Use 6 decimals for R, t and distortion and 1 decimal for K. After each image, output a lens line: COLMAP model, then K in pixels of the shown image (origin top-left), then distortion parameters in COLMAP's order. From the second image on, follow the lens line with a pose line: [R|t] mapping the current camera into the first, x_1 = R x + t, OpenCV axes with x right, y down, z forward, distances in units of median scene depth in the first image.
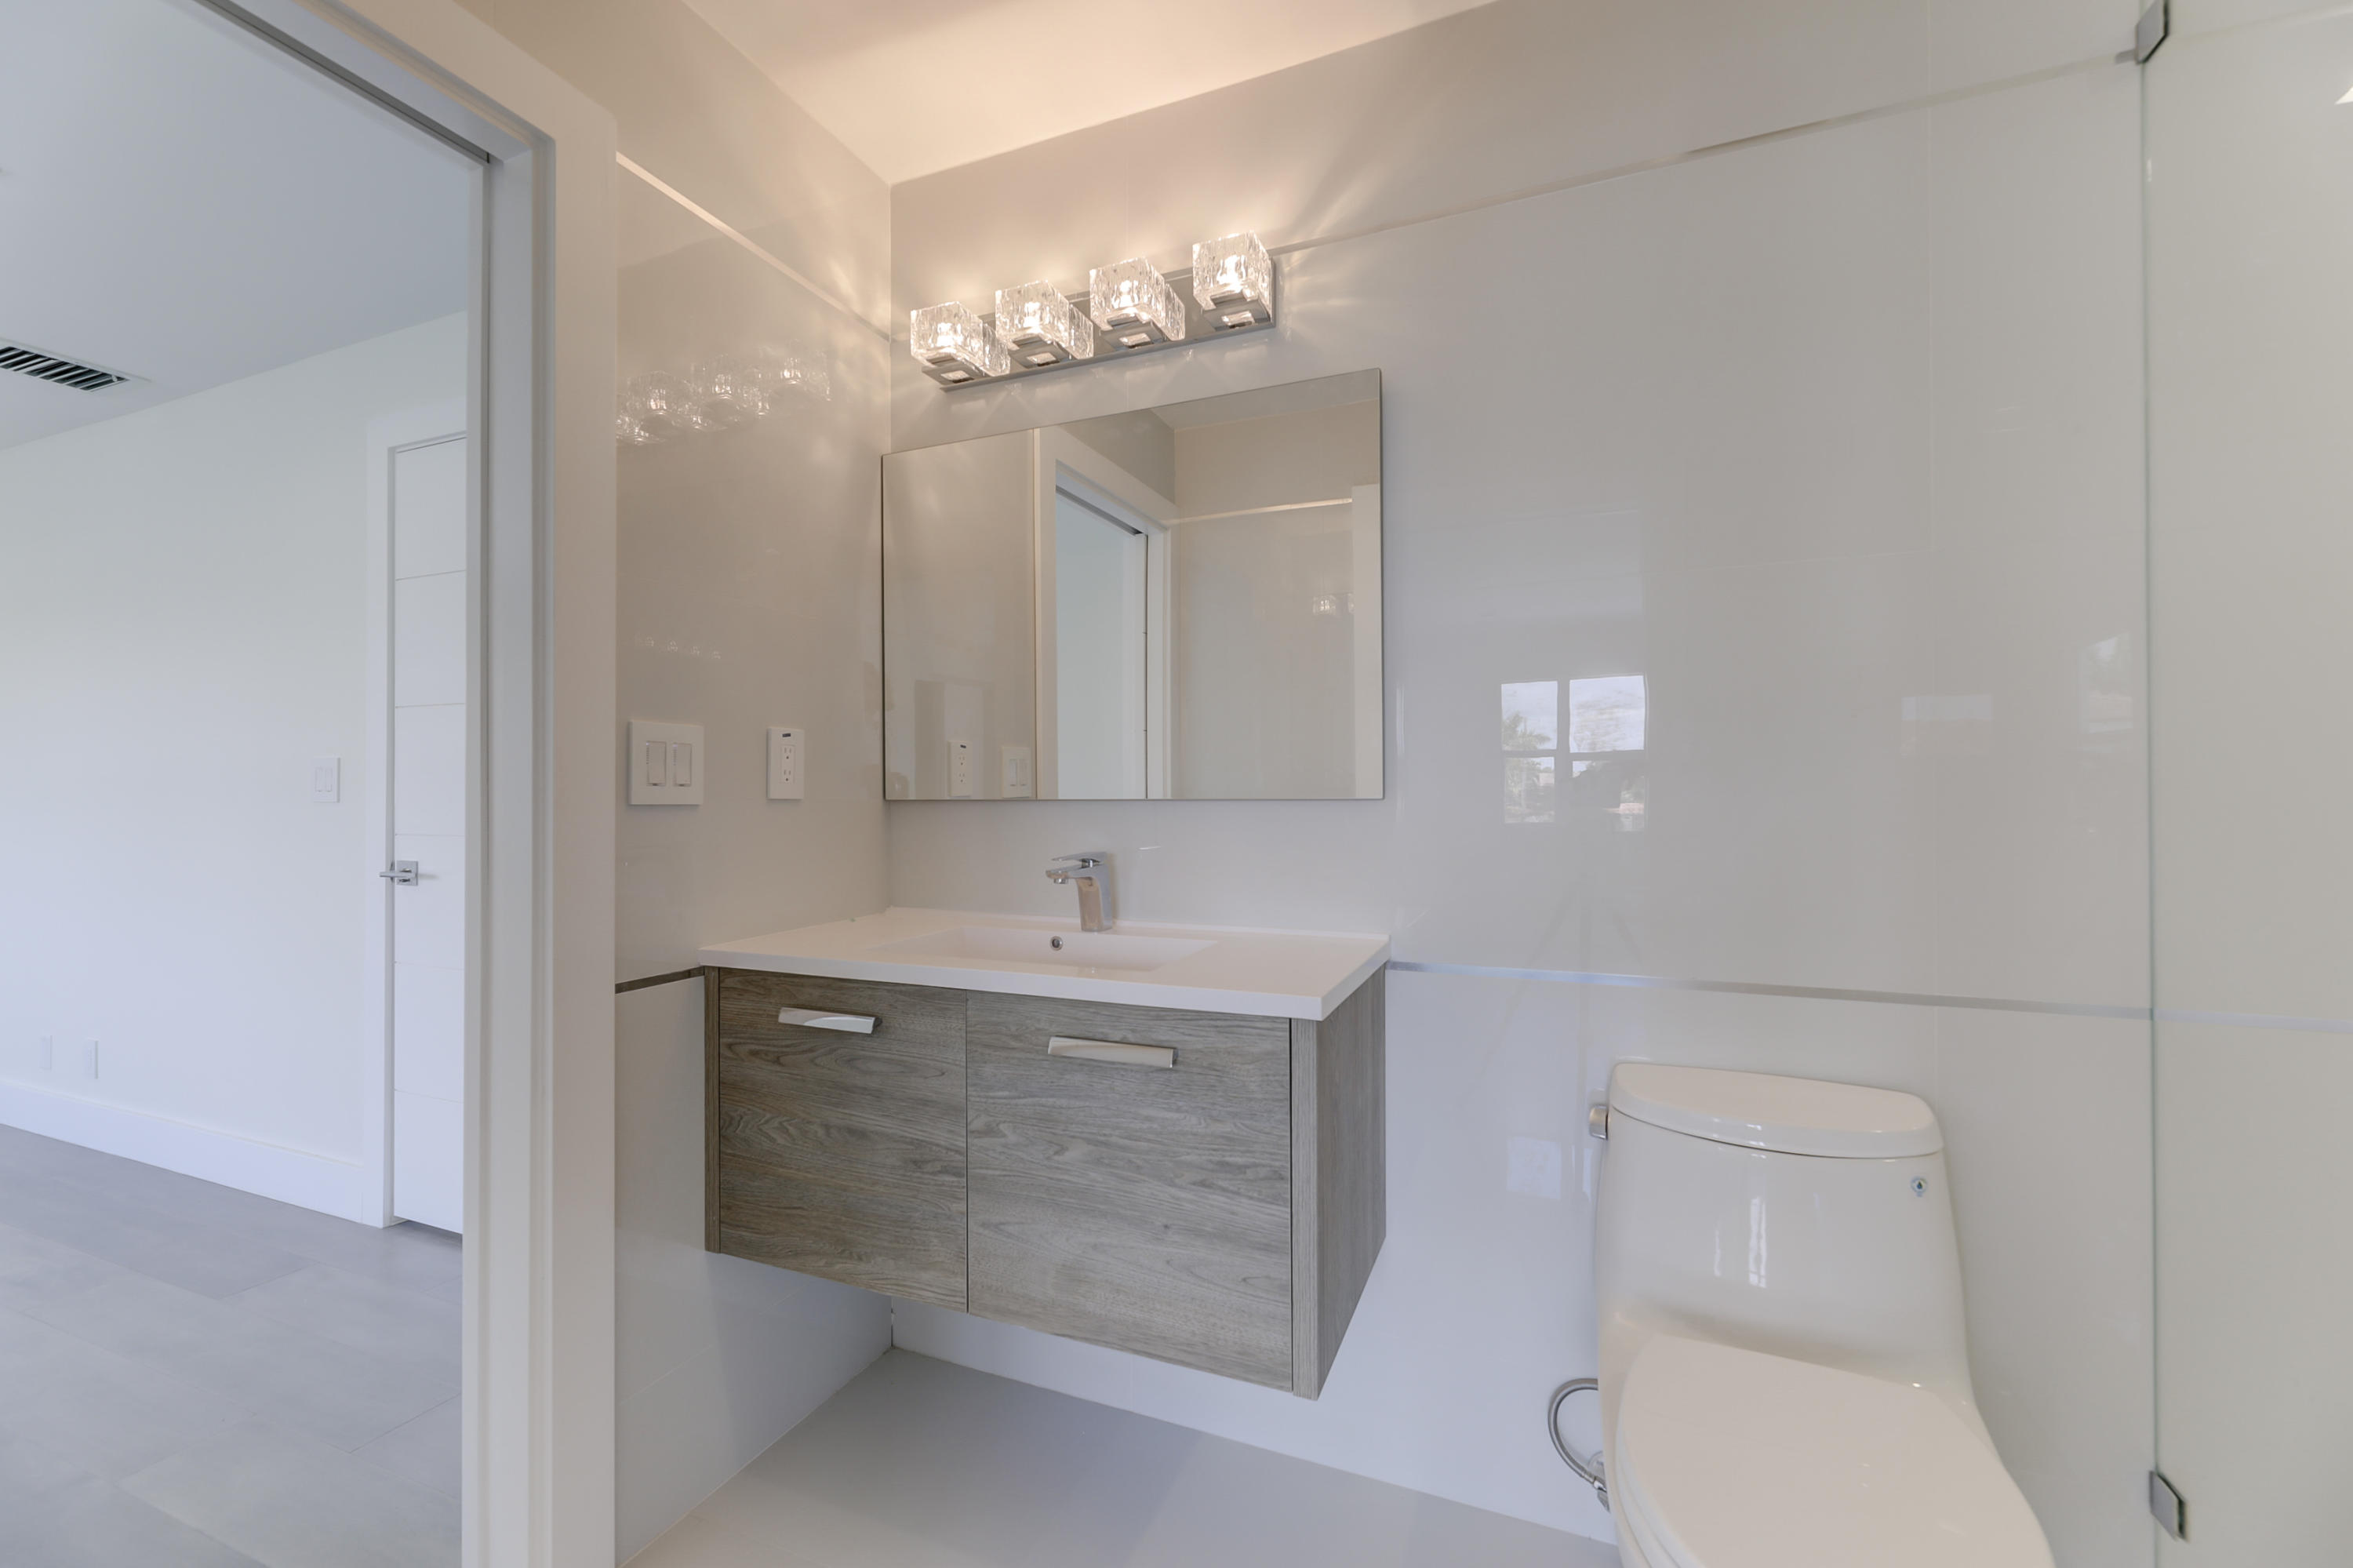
lens RADIAL K [[949.6, 0, 1163.4], [0, 949.6, 775.8], [0, 0, 1]] dist [0.001552, -0.000508]
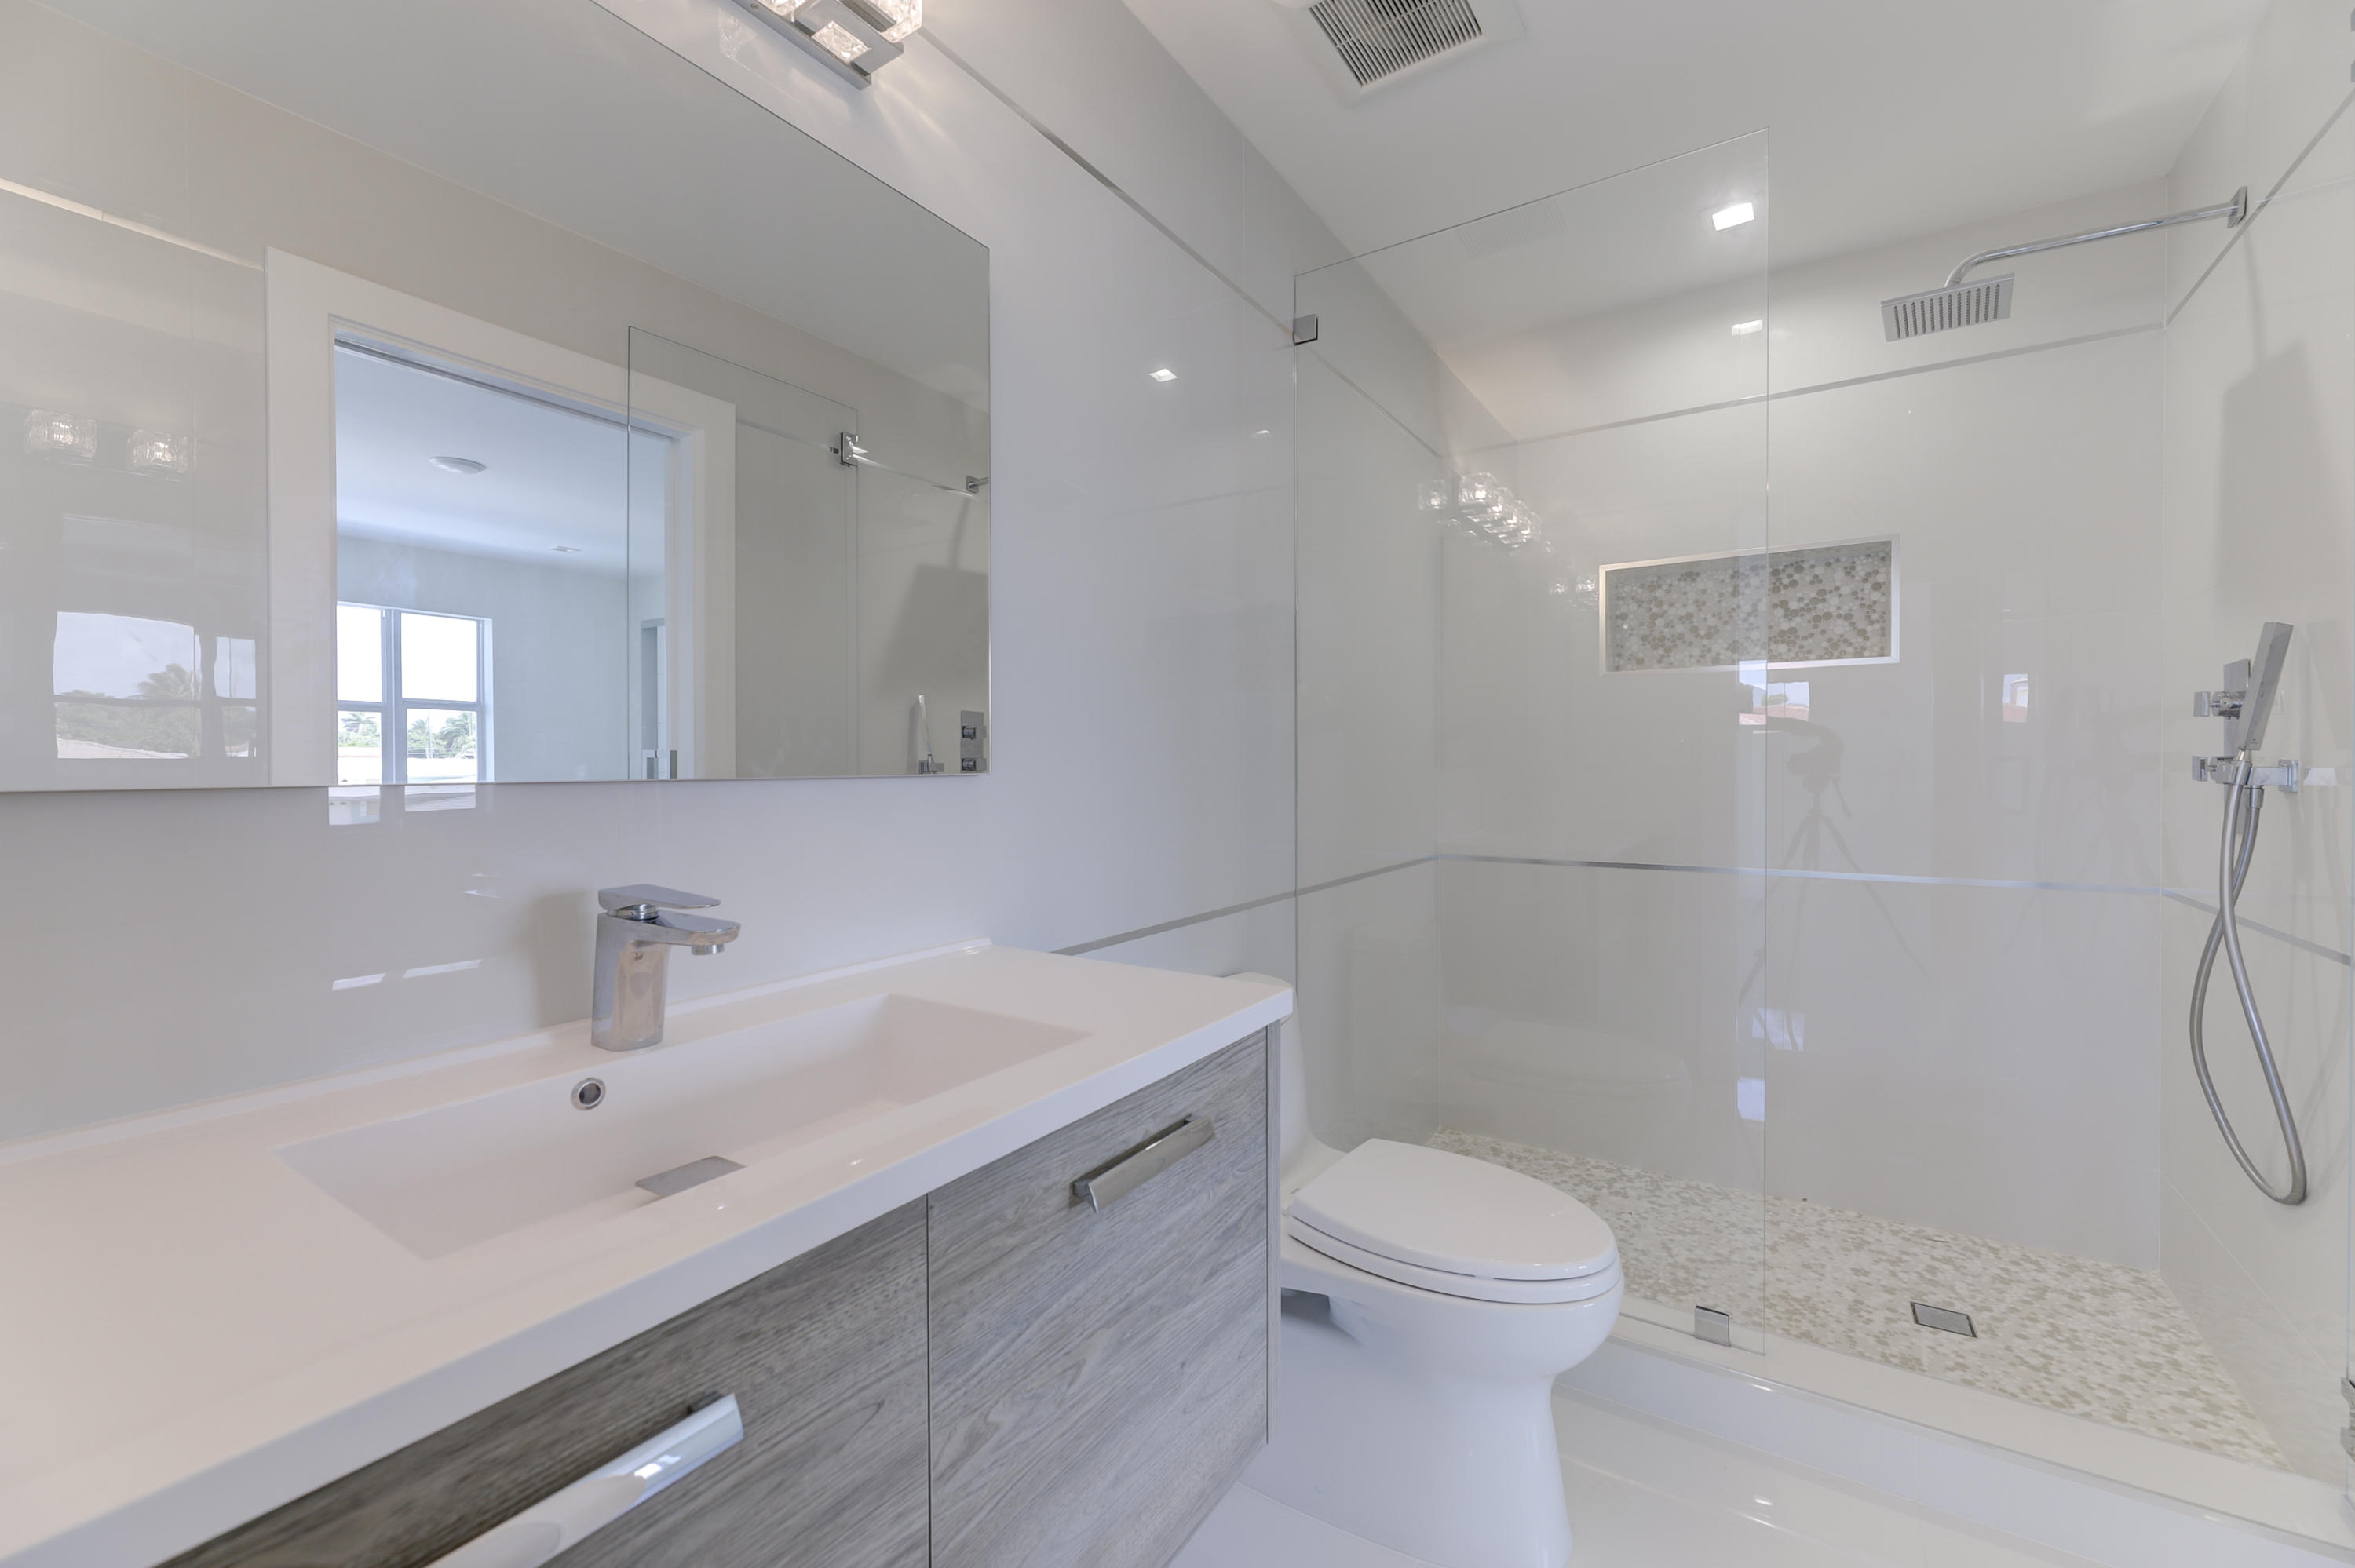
lens RADIAL K [[950.2, 0, 1180.2], [0, 950.2, 781.7], [0, 0, 1]] dist [0.001552, -0.000508]
pose [[0.192369, -0.014764, 0.981212, -0.669293], [-0.006035, 0.999850, 0.016227, 0.017471], [-0.981304, -0.009044, 0.192251, 0.825746]]
